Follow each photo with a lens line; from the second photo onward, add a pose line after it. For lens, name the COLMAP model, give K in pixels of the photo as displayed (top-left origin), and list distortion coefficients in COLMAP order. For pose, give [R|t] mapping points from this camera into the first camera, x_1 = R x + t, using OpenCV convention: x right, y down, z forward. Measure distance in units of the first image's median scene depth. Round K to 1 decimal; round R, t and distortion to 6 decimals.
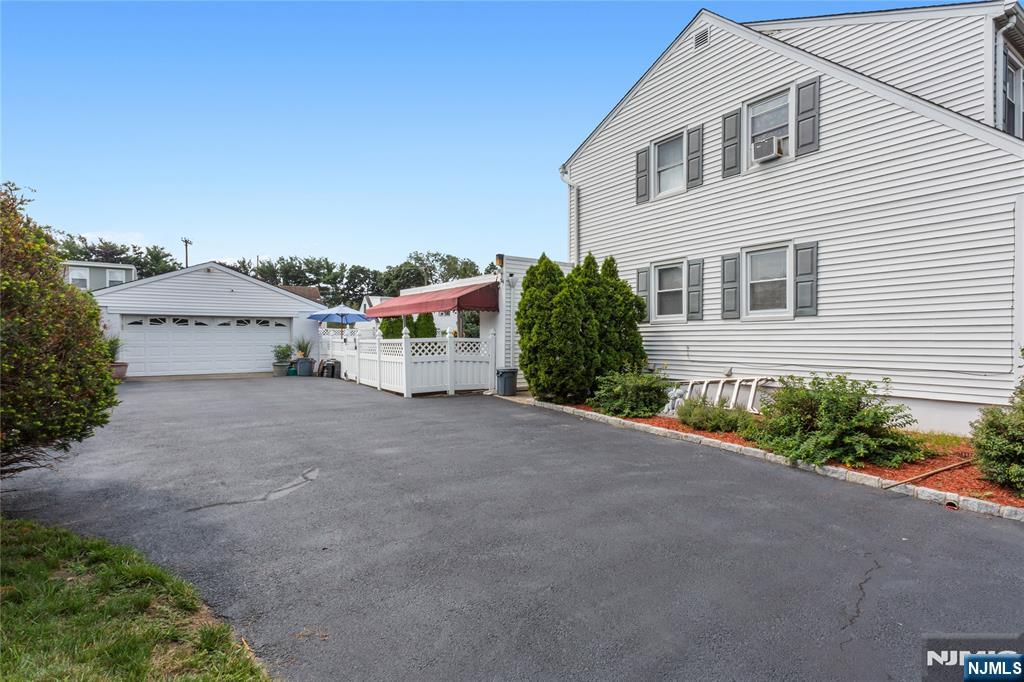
lens RADIAL K [[504.1, 0, 512.0], [0, 504.1, 341.0], [0, 0, 1]] dist [0.002785, 0.000101]
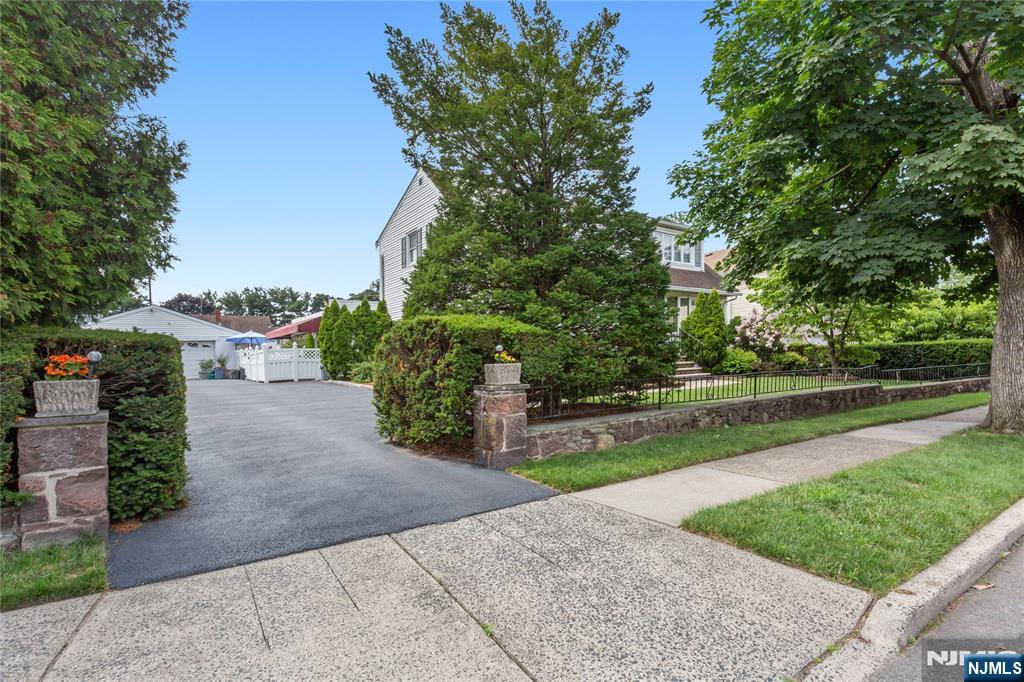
lens RADIAL K [[484.1, 0, 513.0], [0, 484.1, 353.3], [0, 0, 1]] dist [0.018196, 0.000147]
pose [[0.997829, -0.033056, 0.056956, 0.340296], [0.033887, 0.999332, -0.013685, 0.037589], [-0.056466, 0.015585, 0.998283, -0.450570]]
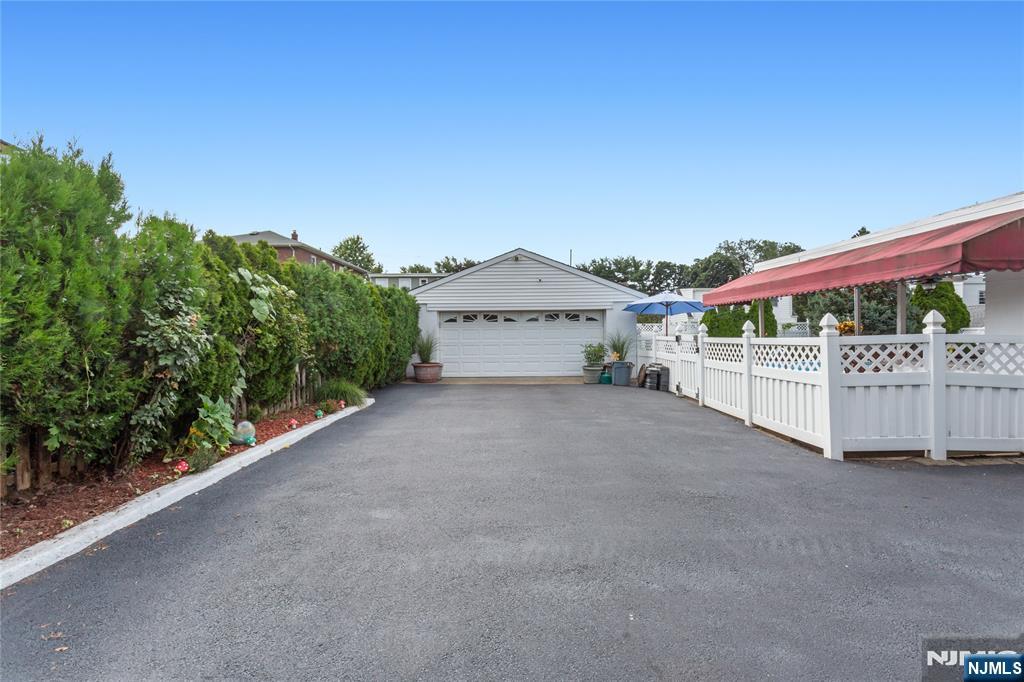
lens RADIAL K [[484.1, 0, 513.0], [0, 484.1, 353.3], [0, 0, 1]] dist [0.018196, 0.000147]
pose [[0.829042, 0.016049, -0.558955, -0.123201], [0.003360, 0.999427, 0.033680, -0.003639], [0.559176, -0.029801, 0.828513, 0.271670]]
